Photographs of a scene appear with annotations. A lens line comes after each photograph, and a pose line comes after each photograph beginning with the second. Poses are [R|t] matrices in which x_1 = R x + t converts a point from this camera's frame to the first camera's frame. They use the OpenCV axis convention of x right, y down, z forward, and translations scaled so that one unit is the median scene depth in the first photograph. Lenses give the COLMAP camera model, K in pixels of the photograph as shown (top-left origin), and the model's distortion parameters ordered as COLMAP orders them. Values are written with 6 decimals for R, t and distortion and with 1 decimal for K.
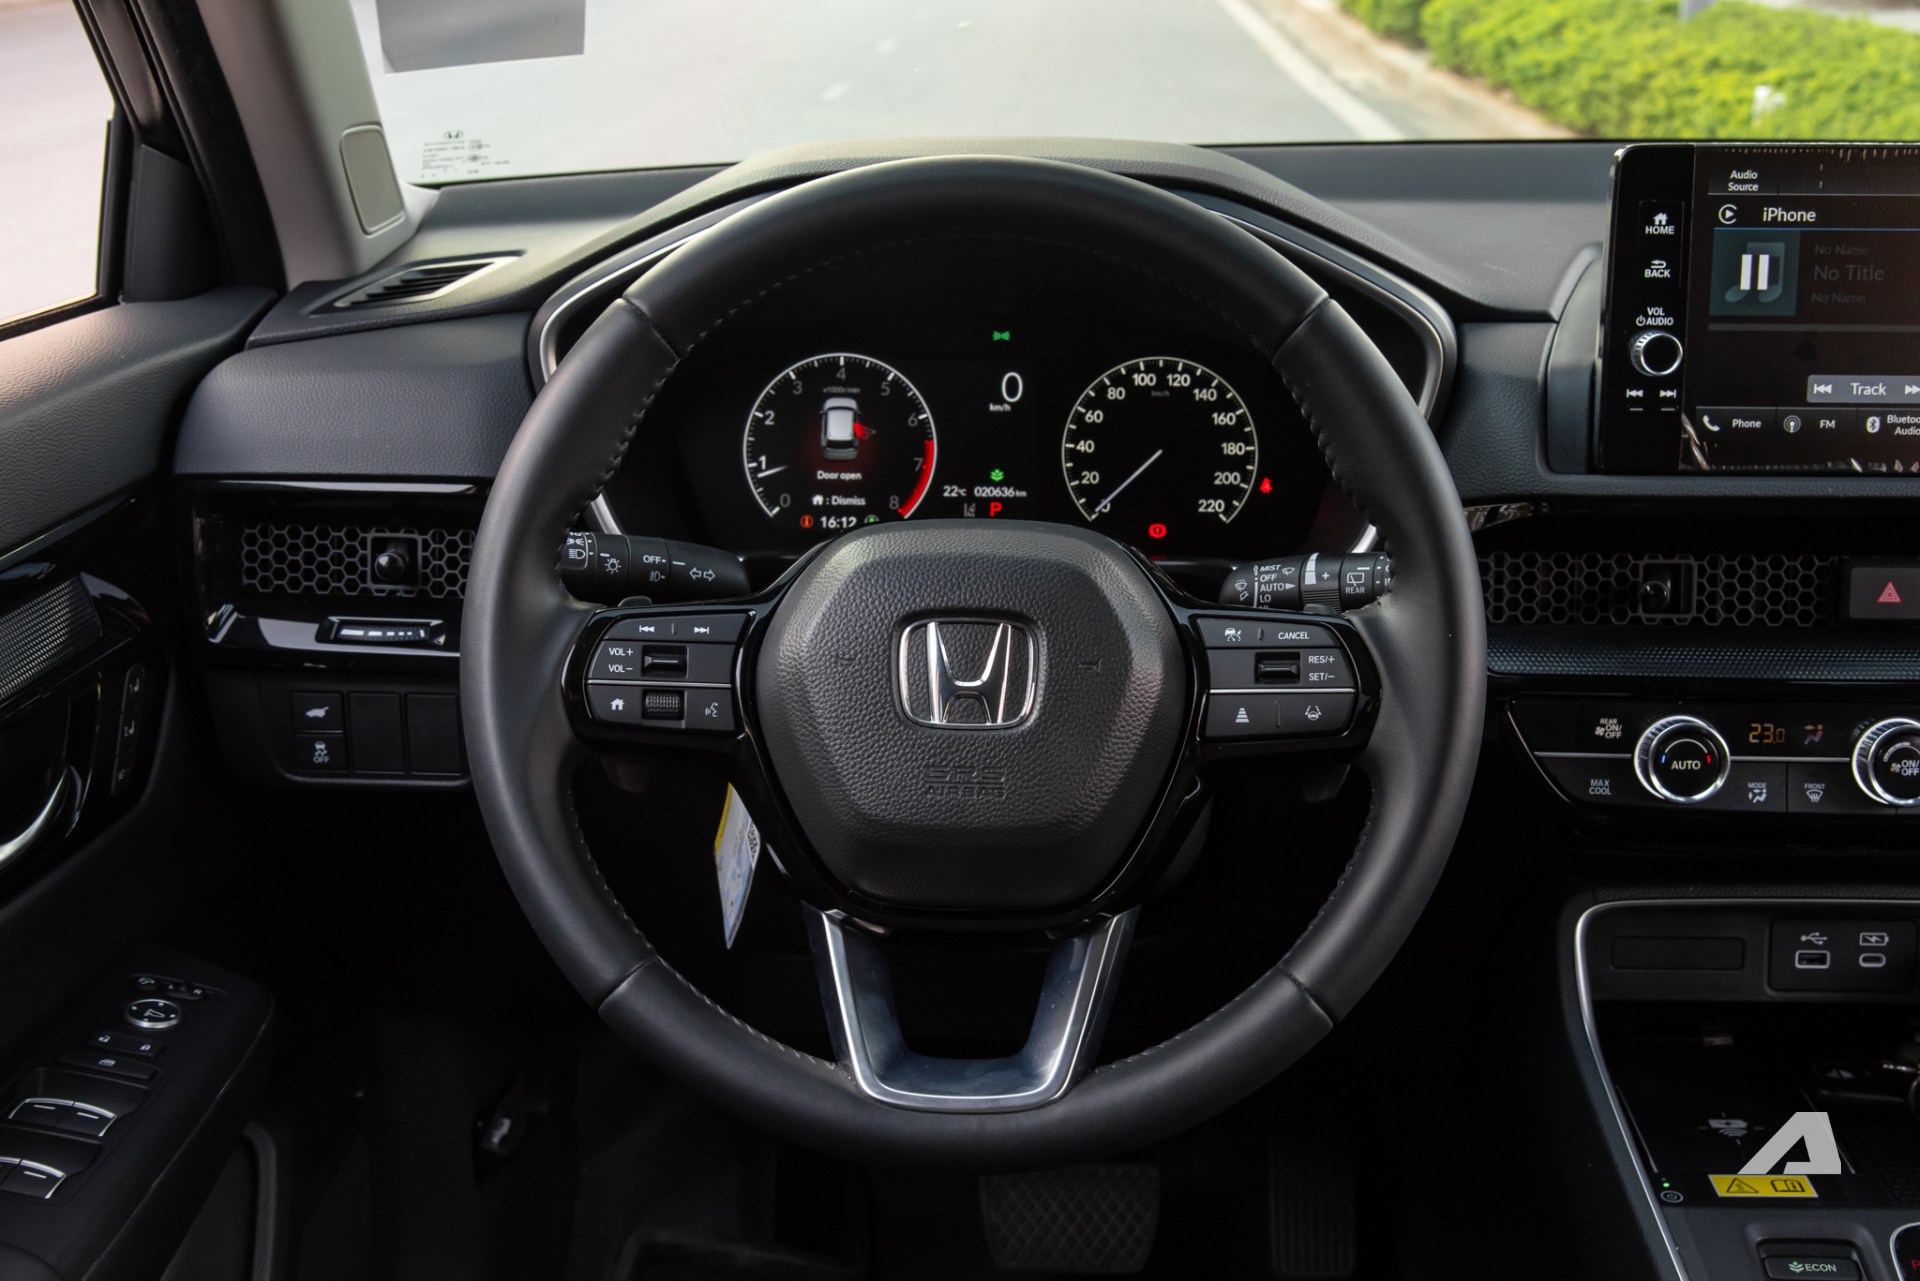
lens RADIAL K [[2489.4, 0, 960.0], [0, 2489.4, 640.5], [0, 0, 1]] dist [-0.028591, -0.001528]
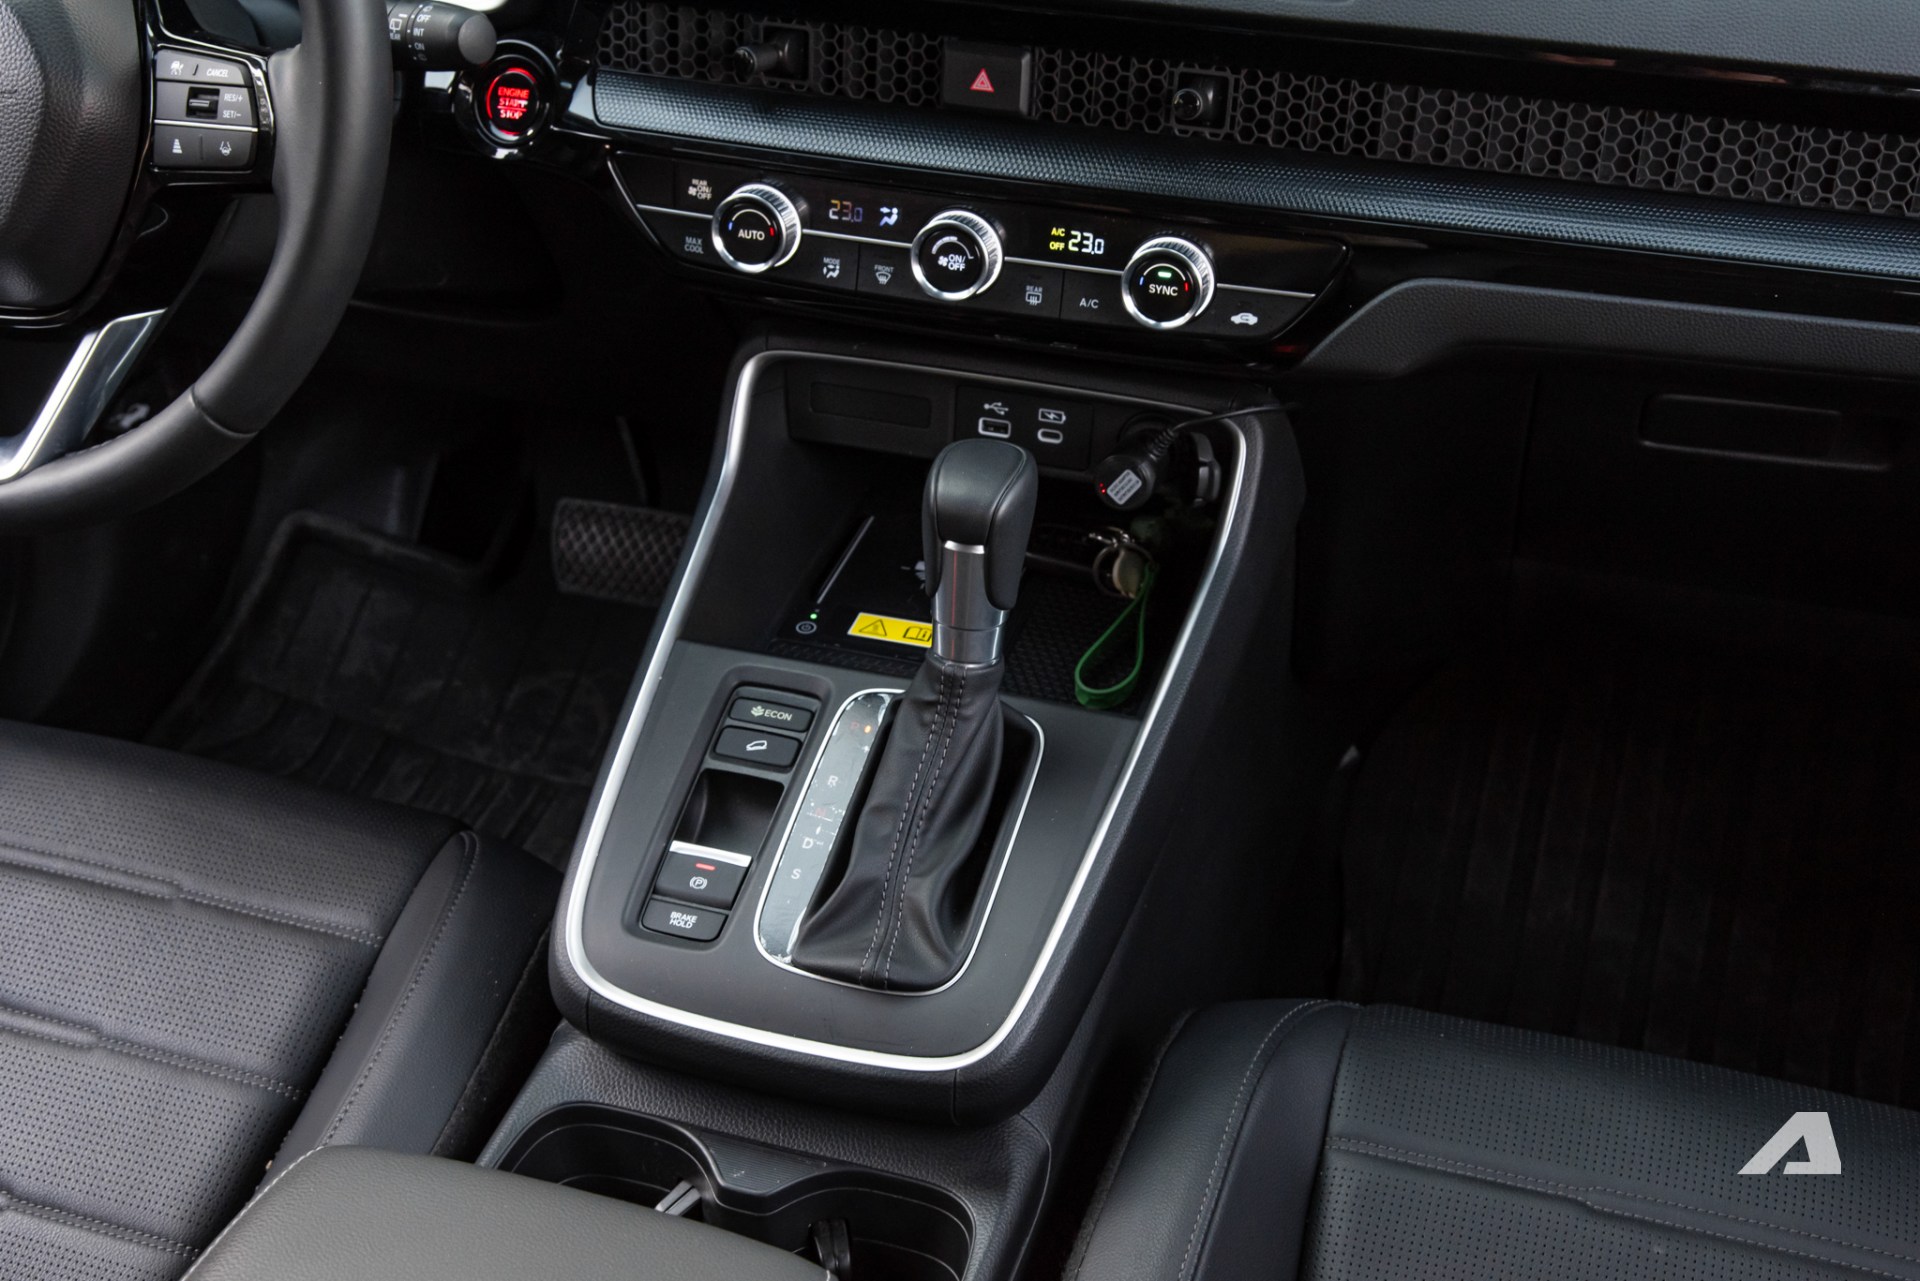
lens RADIAL K [[2439.1, 0, 960.0], [0, 2439.1, 640.5], [0, 0, 1]] dist [0.004950, 1.002425]
pose [[0.965136, 0.145620, -0.217501, 0.524456], [-0.074977, 0.949942, 0.303296, -0.088012], [0.250779, -0.276414, 0.927742, 0.025478]]
